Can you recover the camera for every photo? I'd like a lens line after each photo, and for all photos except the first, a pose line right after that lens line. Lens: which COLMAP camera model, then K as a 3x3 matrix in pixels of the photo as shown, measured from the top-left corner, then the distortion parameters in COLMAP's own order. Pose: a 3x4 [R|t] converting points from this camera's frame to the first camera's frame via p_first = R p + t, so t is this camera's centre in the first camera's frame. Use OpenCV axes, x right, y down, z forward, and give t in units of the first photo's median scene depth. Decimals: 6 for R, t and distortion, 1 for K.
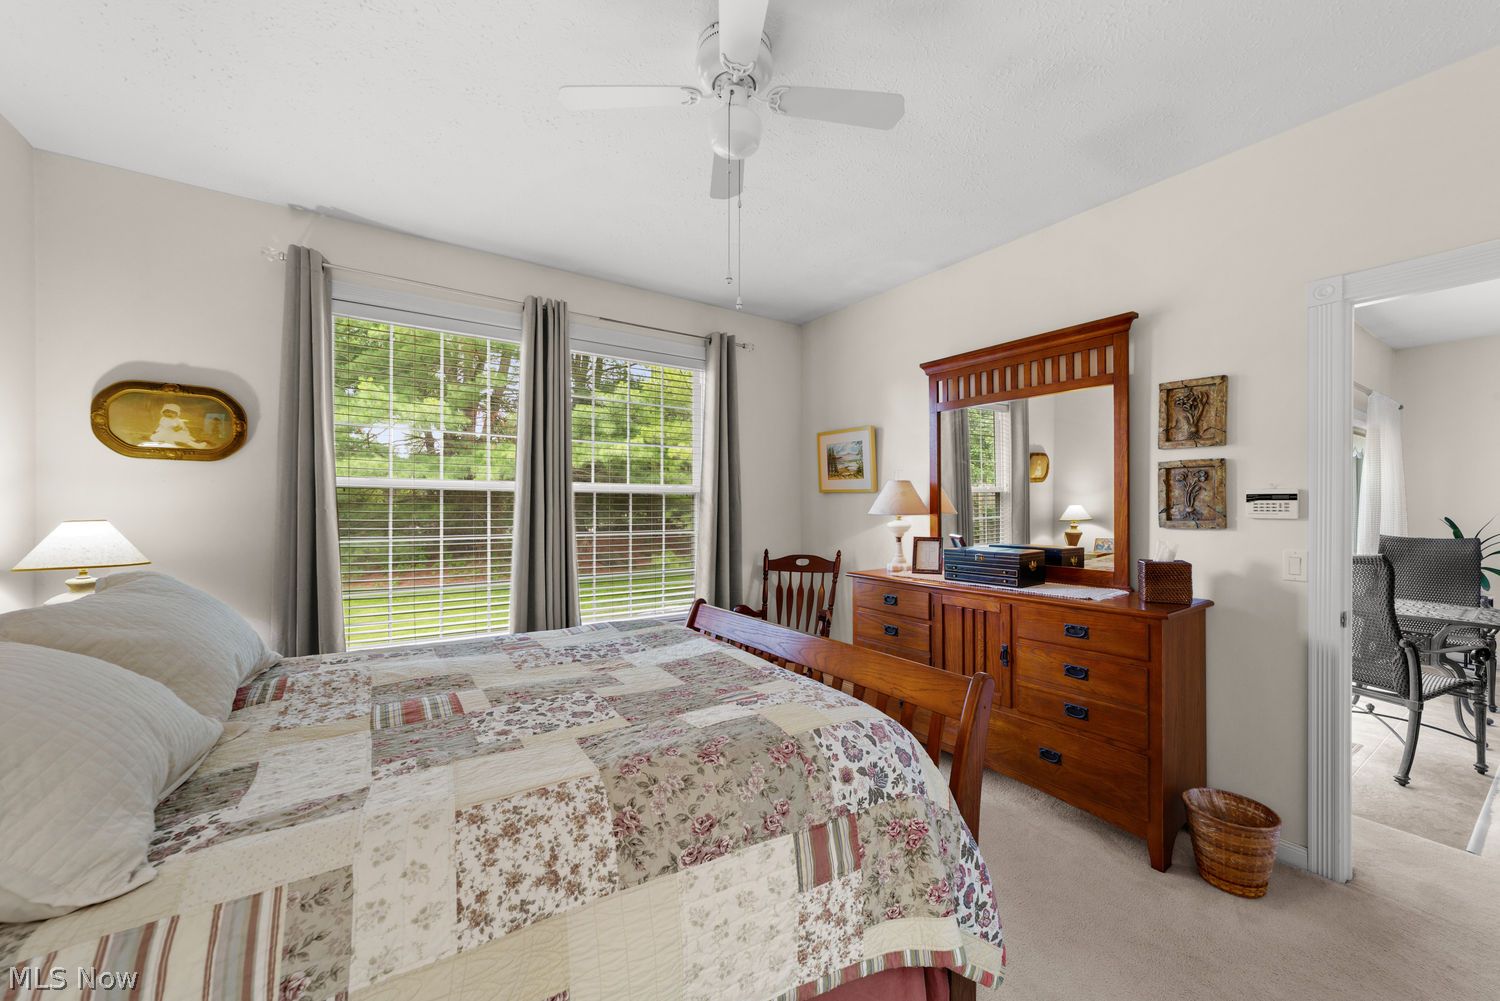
lens RADIAL K [[585.5, 0, 742.8], [0, 585.5, 494.8], [0, 0, 1]] dist [-0.014309, 0.006369]
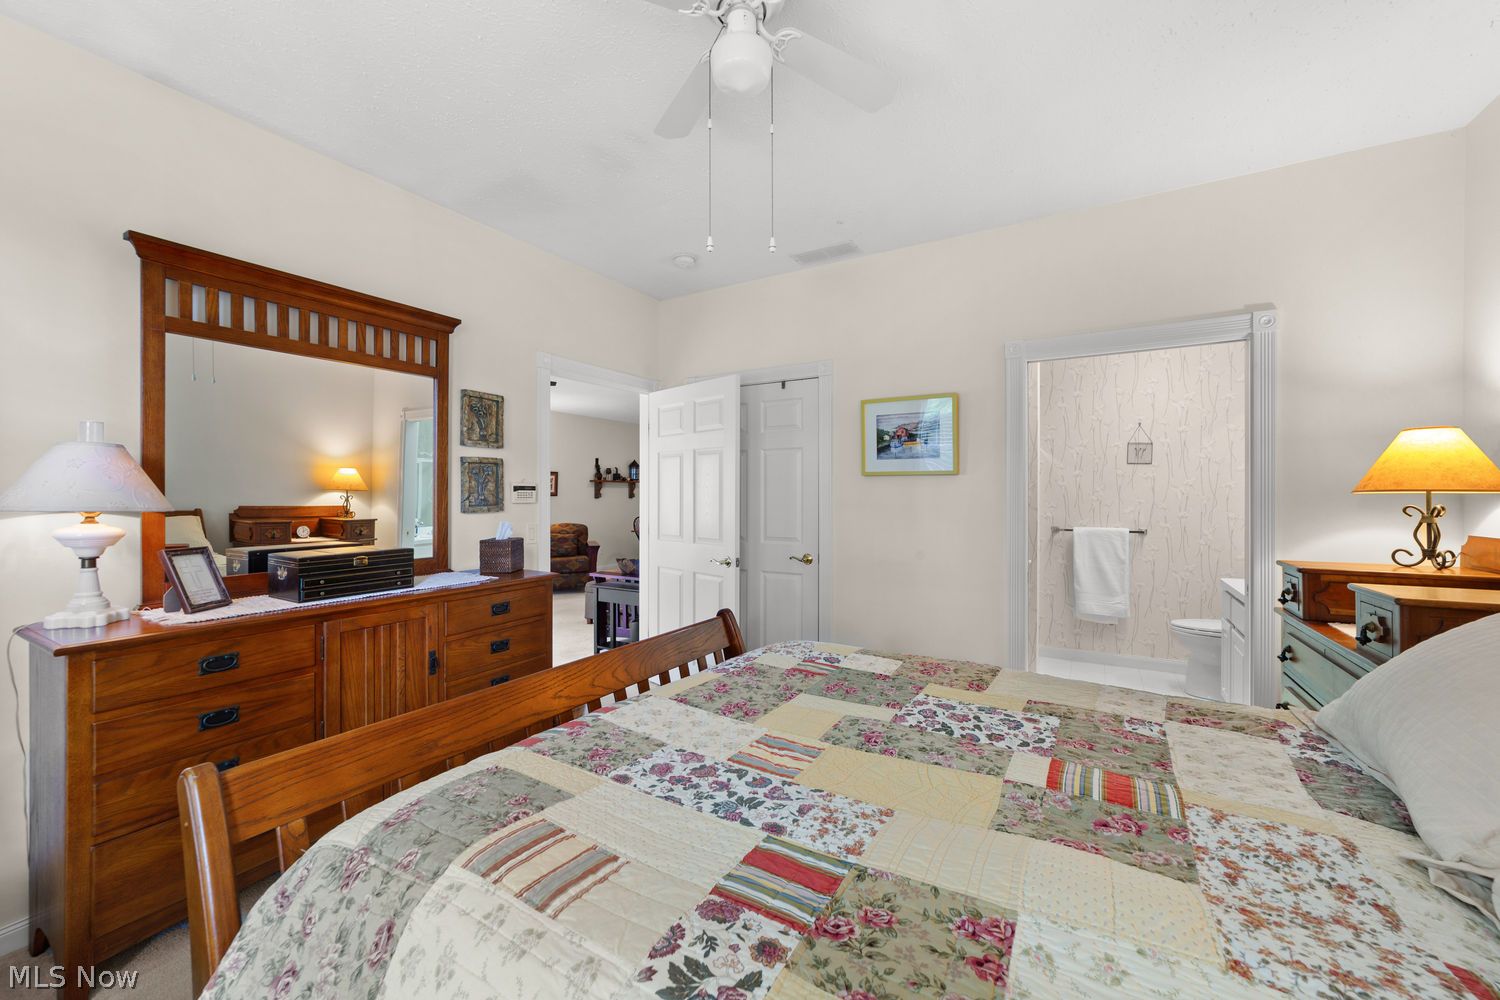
lens RADIAL K [[585.5, 0, 751.8], [0, 585.5, 497.4], [0, 0, 1]] dist [-0.014309, 0.006369]
pose [[-0.429959, -0.003139, 0.902843, -0.620170], [-0.013163, 0.999909, -0.002792, 0.022455], [-0.902753, -0.013084, -0.429961, 1.048721]]
